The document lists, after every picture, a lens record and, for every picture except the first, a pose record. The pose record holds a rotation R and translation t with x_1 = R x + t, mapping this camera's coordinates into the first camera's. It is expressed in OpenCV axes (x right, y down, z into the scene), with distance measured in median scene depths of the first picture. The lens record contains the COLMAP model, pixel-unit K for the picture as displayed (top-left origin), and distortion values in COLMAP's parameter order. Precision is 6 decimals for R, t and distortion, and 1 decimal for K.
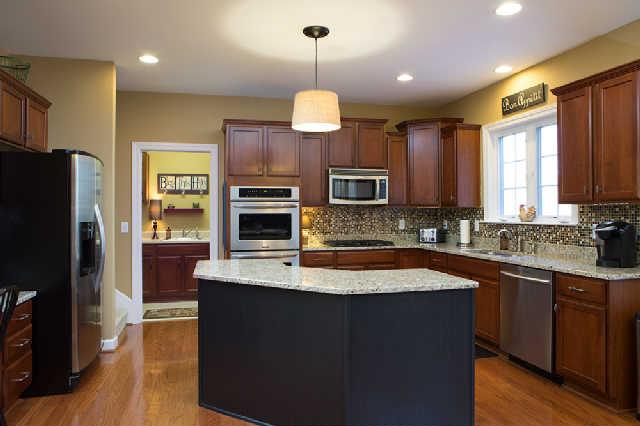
lens RADIAL K [[438.0, 0, 320.4], [0, 438.0, 203.3], [0, 0, 1]] dist [-0.062069, 0.000715]
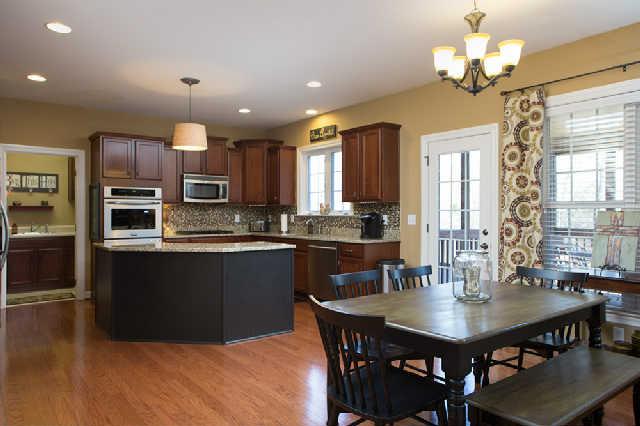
lens RADIAL K [[436.8, 0, 320.0], [0, 436.8, 213.0], [0, 0, 1]] dist [-0.012095, -0.000390]
pose [[0.913280, -0.001237, 0.407331, -0.149054], [-0.006049, 0.999844, 0.016599, 0.011268], [-0.407288, -0.017624, 0.913130, -0.364320]]
